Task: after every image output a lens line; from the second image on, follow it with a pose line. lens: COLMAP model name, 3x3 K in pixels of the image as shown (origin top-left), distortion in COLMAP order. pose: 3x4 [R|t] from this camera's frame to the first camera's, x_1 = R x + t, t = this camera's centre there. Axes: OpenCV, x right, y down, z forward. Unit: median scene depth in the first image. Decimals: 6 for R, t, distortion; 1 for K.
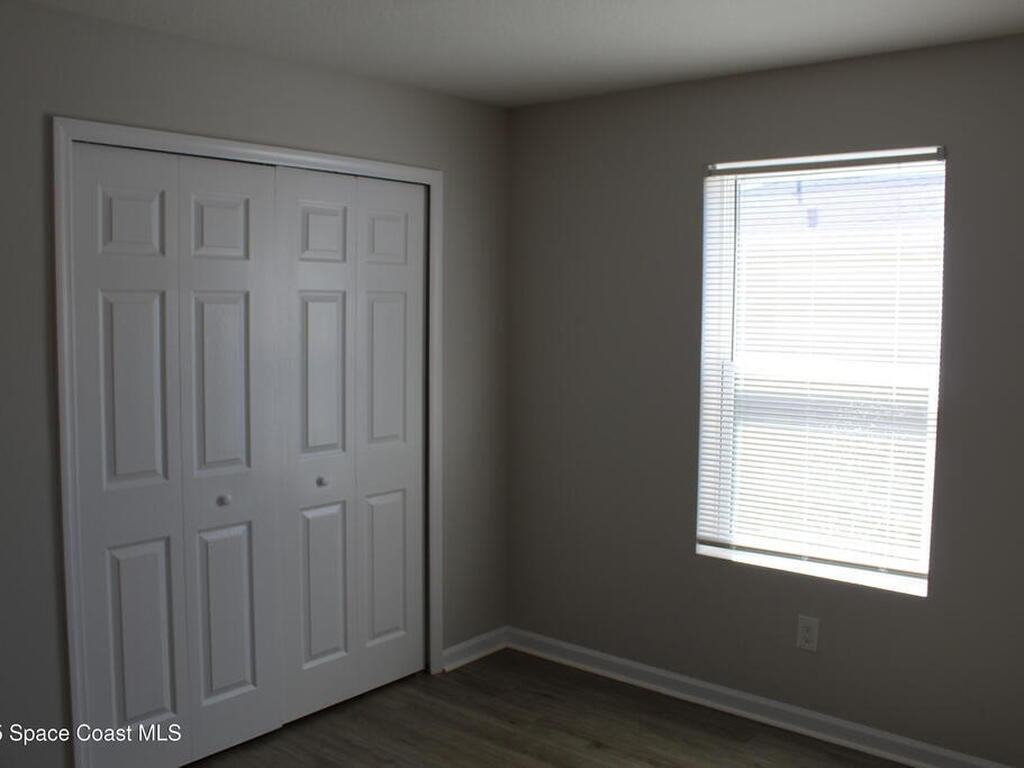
lens RADIAL K [[954.4, 0, 512.0], [0, 954.4, 384.0], [0, 0, 1]] dist [-0.006531, 0.000204]
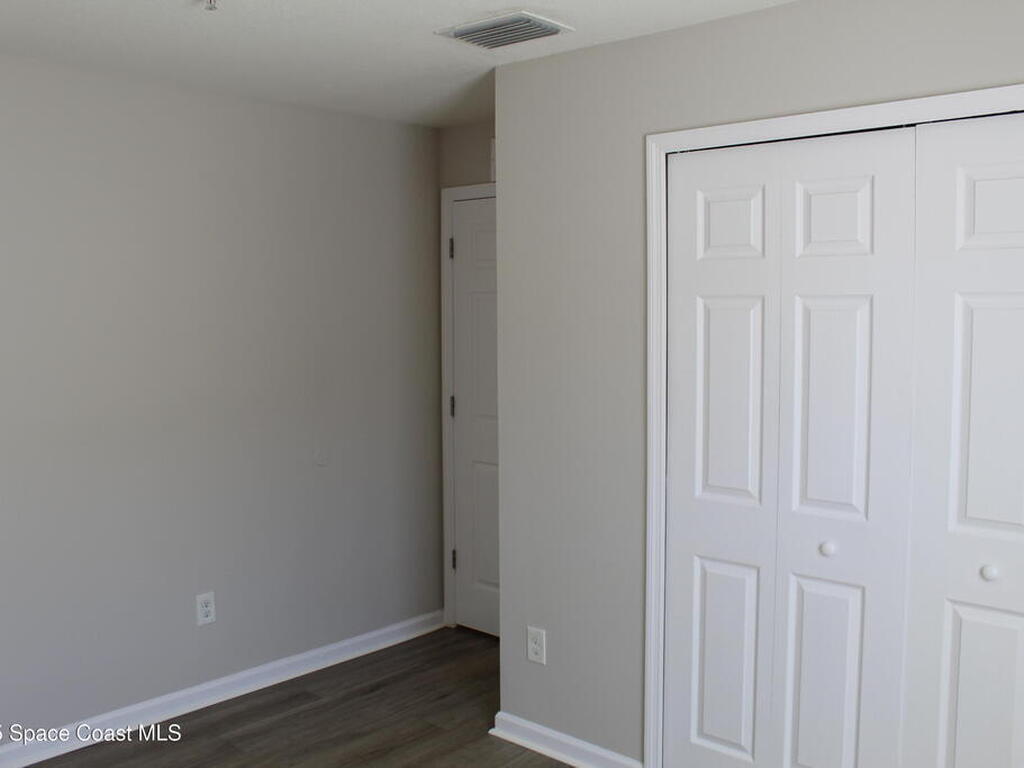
lens RADIAL K [[1113.8, 0, 511.5], [0, 1113.8, 414.4], [0, 0, 1]] dist [-0.055852, -0.008407]
pose [[-0.058315, 0.096037, -0.993668, 0.828295], [-0.081923, 0.991544, 0.100640, -0.085724], [0.994931, 0.087273, -0.049954, 0.971944]]
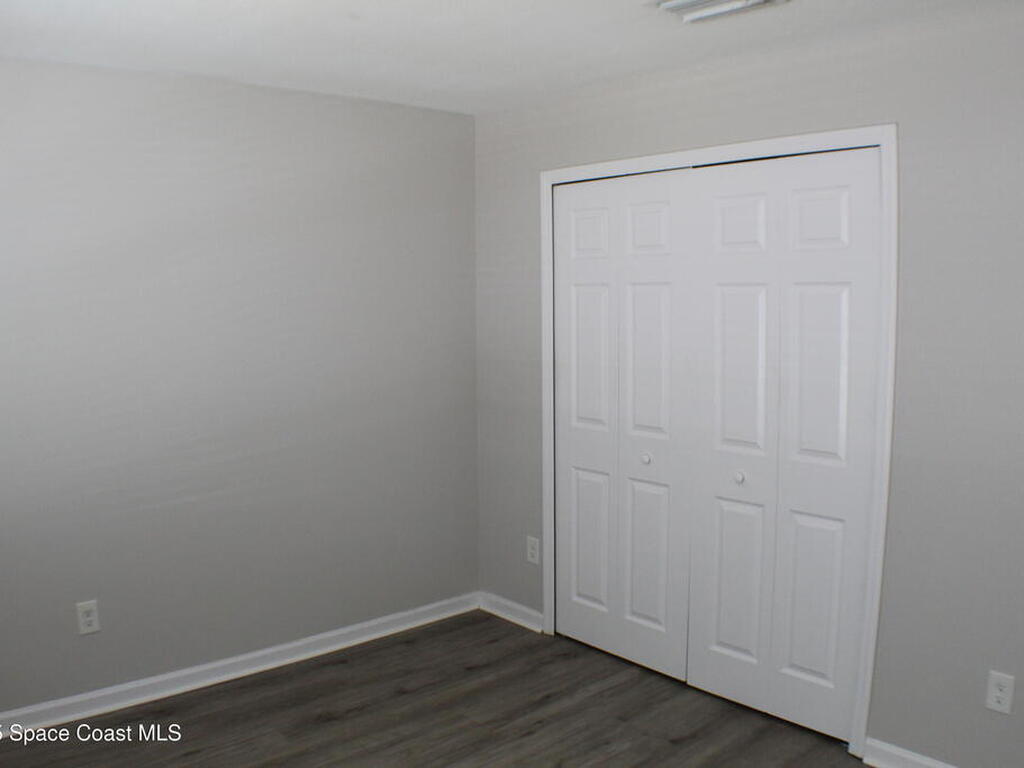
lens RADIAL K [[950.6, 0, 512.0], [0, 950.6, 384.0], [0, 0, 1]] dist [-0.148635, 0.002595]
pose [[-0.161648, 0.097312, -0.982039, 1.091113], [-0.081234, 0.990437, 0.111516, -0.112730], [0.983499, 0.097801, -0.152197, 1.266886]]
